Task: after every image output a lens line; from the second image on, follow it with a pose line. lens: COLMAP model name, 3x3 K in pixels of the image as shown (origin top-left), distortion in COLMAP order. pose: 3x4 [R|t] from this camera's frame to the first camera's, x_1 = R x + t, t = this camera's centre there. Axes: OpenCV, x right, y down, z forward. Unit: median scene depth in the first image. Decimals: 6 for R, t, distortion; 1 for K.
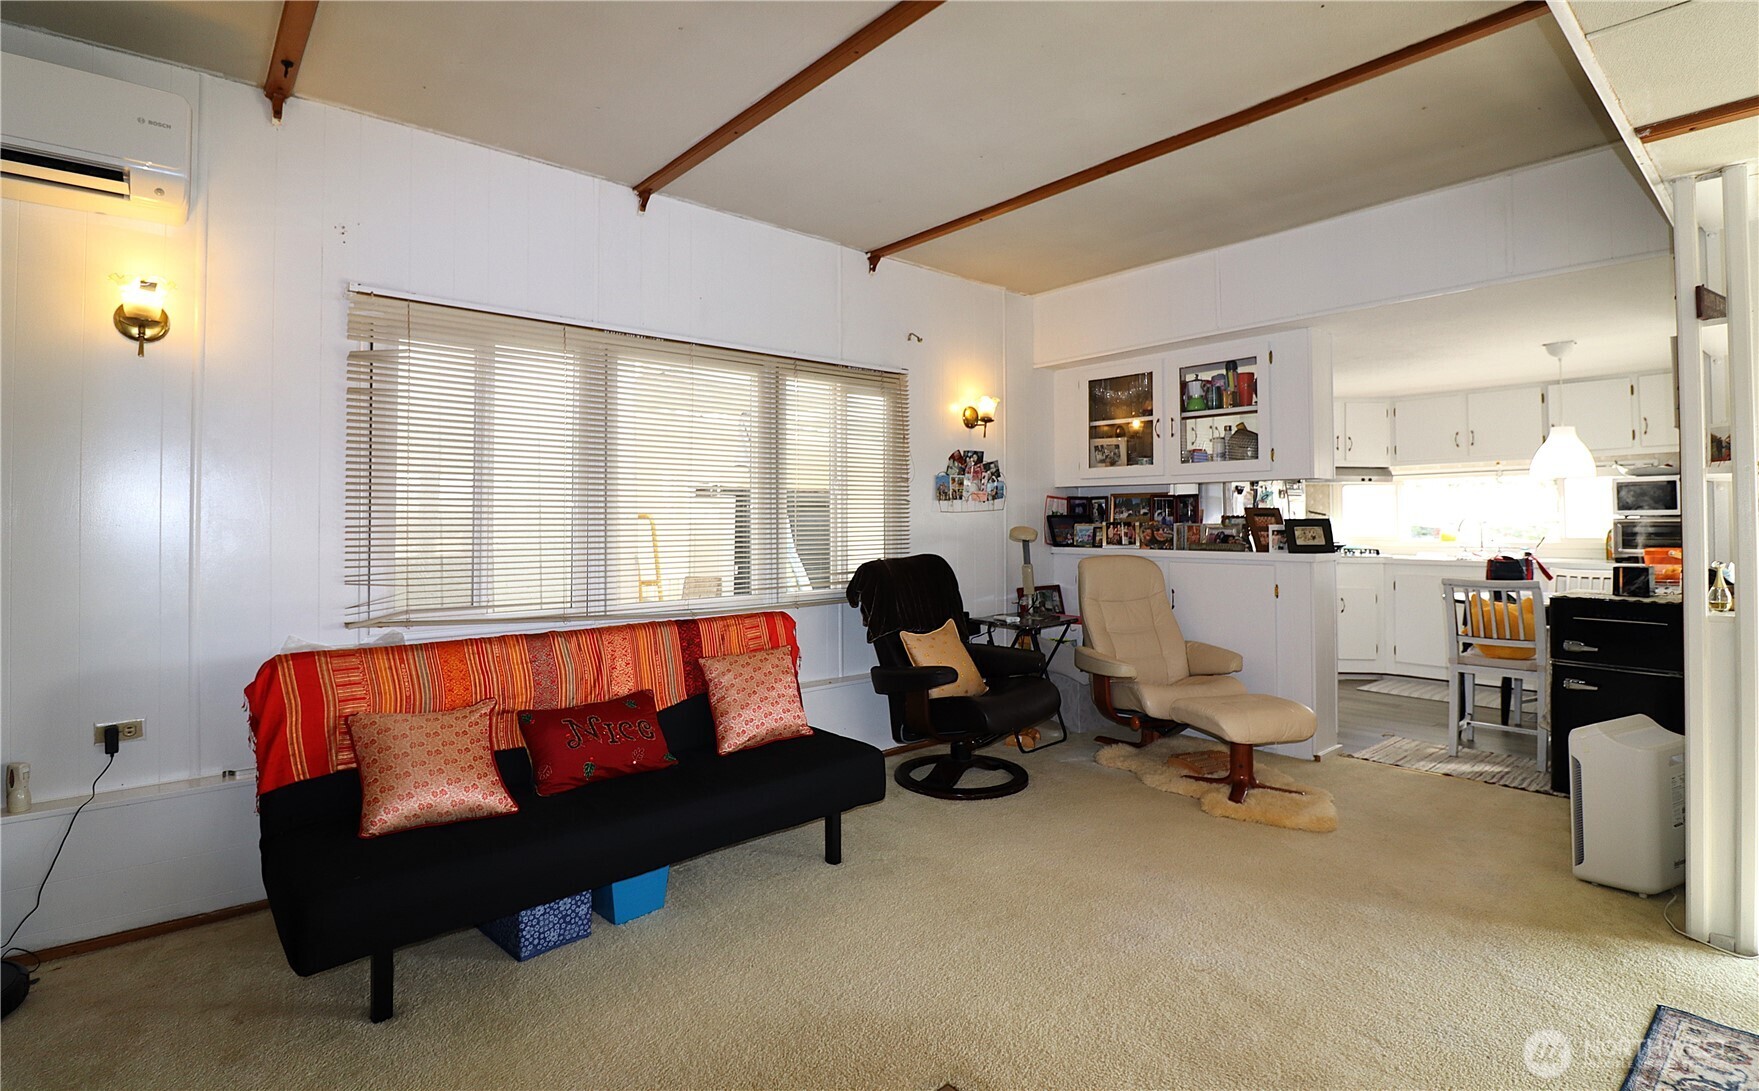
lens RADIAL K [[836.2, 0, 881.9], [0, 836.2, 496.9], [0, 0, 1]] dist [0.000421, -0.014382]
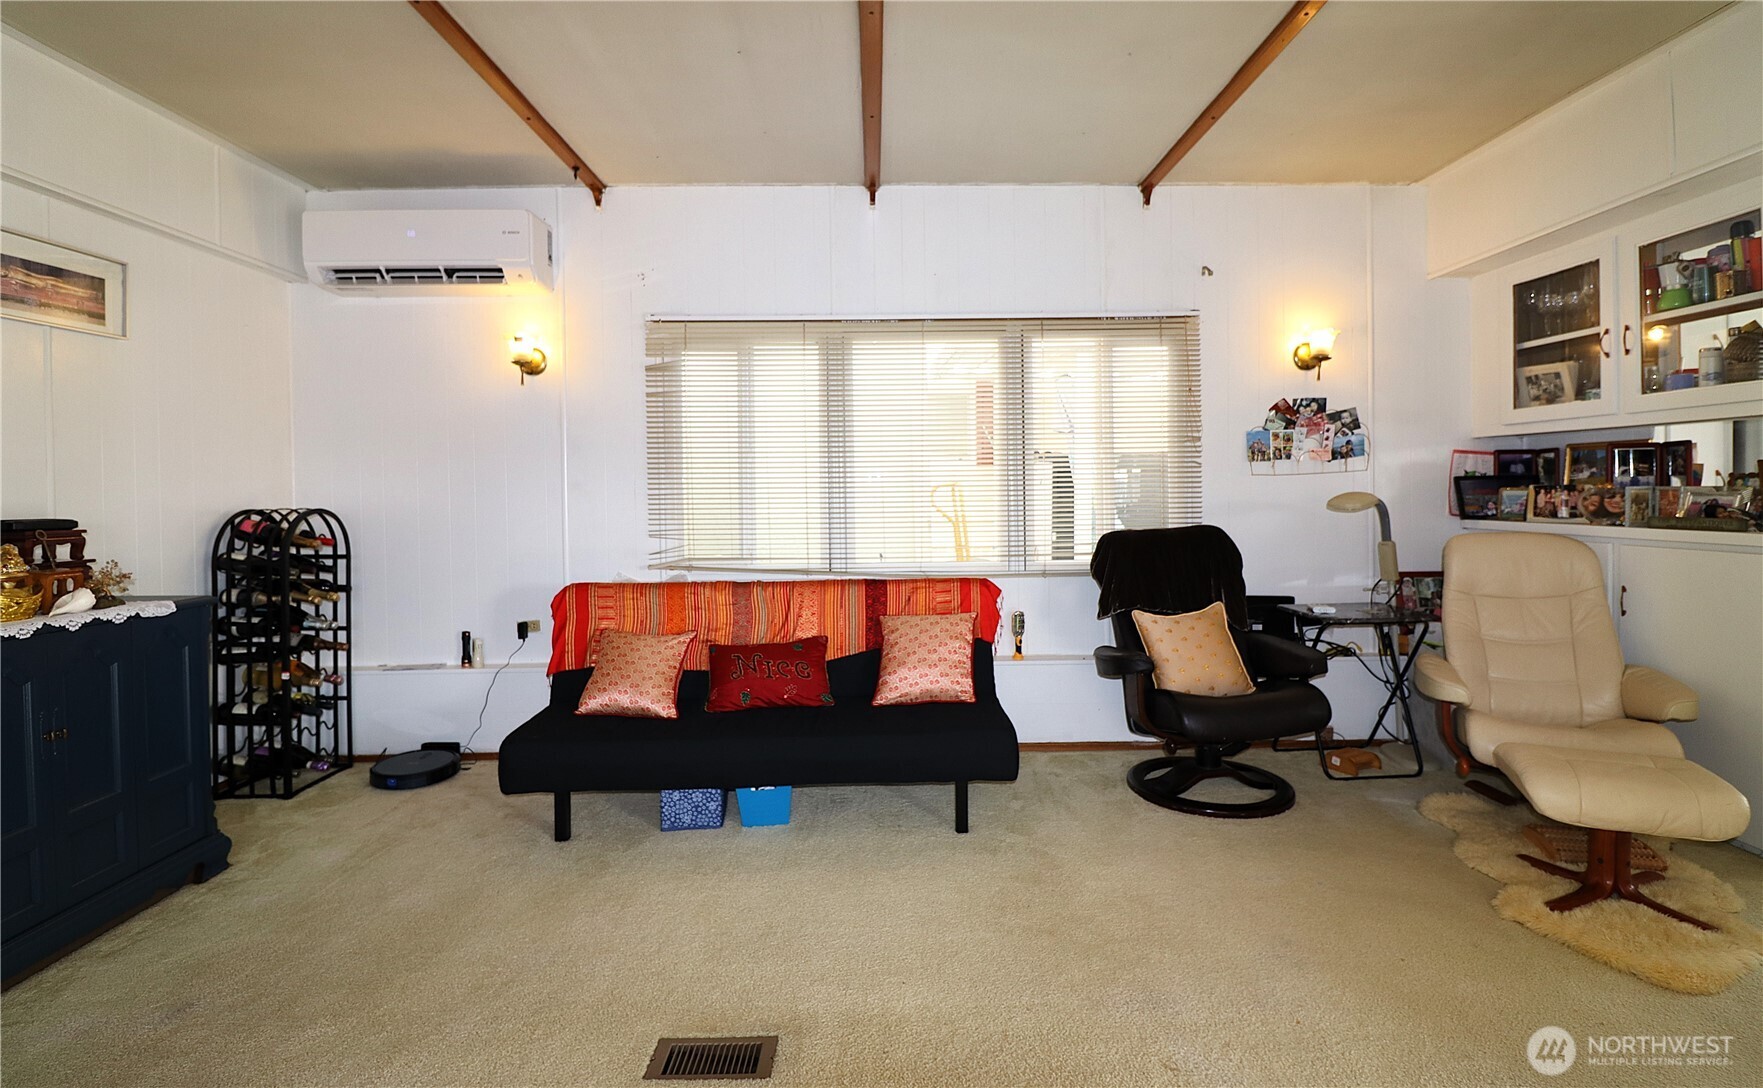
lens RADIAL K [[832.7, 0, 883.5], [0, 832.7, 496.9], [0, 0, 1]] dist [-0.001037, -0.012396]
pose [[0.761425, -0.000209, -0.648253, 0.382037], [0.026621, 0.999166, 0.030946, 0.004873], [0.647707, -0.040821, 0.760795, 0.150228]]
